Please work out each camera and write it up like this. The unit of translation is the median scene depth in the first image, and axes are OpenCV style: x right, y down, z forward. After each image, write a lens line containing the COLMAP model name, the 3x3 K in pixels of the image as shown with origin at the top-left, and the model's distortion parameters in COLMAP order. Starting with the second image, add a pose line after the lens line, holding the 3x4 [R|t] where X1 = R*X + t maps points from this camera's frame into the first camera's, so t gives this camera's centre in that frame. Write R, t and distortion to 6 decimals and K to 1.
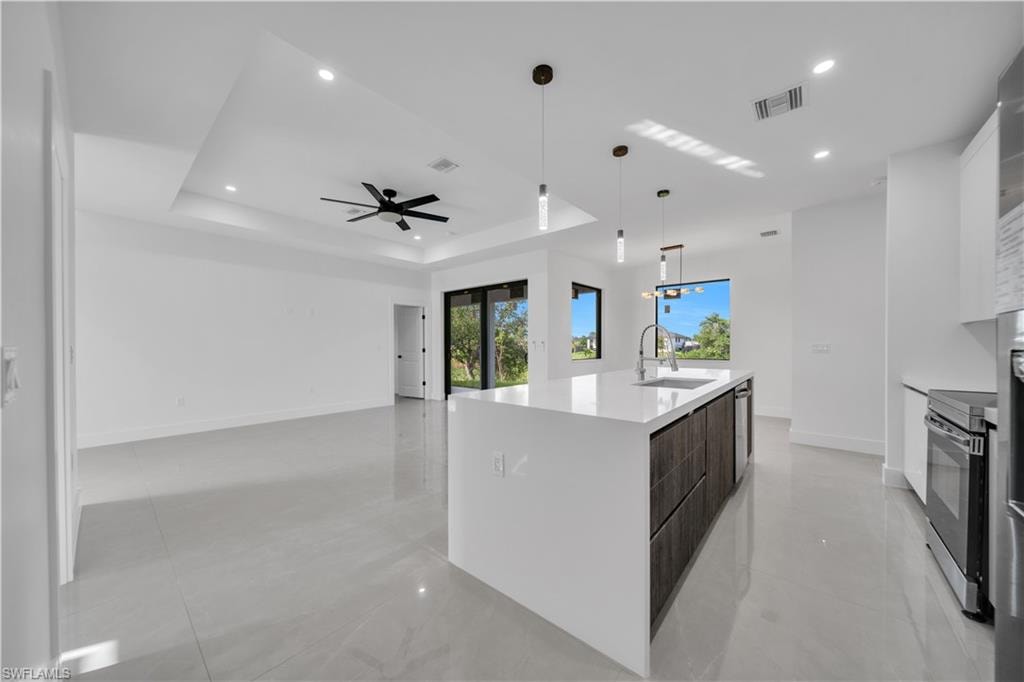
lens RADIAL K [[353.7, 0, 518.1], [0, 353.7, 350.0], [0, 0, 1]] dist [-0.000811, -0.000442]
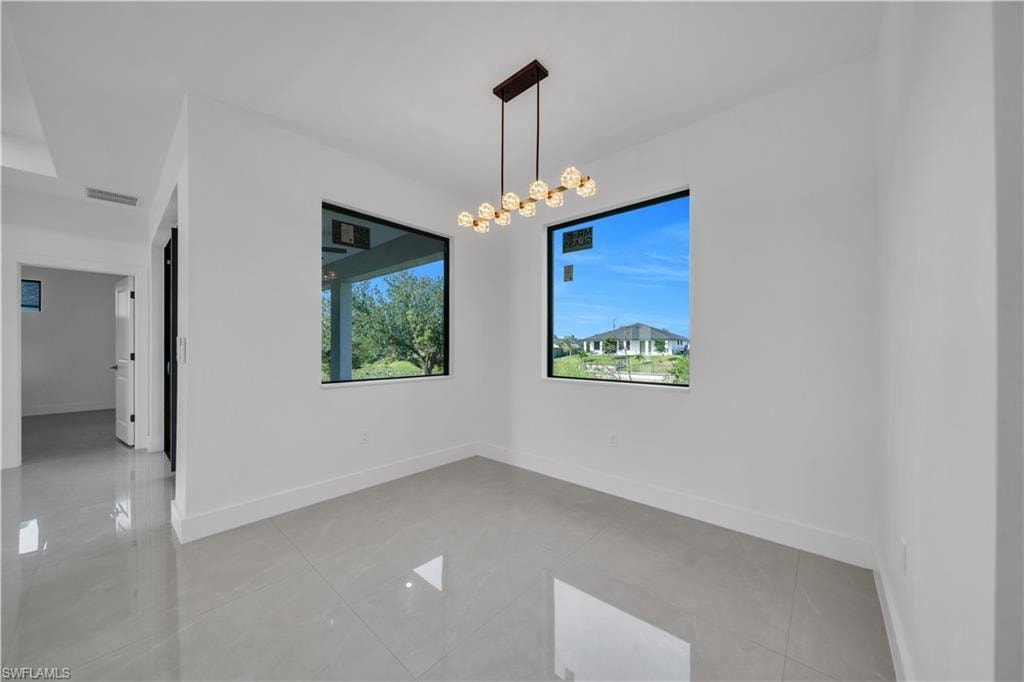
lens RADIAL K [[353.7, 0, 513.6], [0, 353.7, 349.1], [0, 0, 1]] dist [-0.000811, -0.000442]
pose [[0.999672, 0.003204, -0.025401, 0.162405], [-0.003437, 0.999952, -0.009153, -0.003544], [0.025370, 0.009237, 0.999635, 0.233754]]
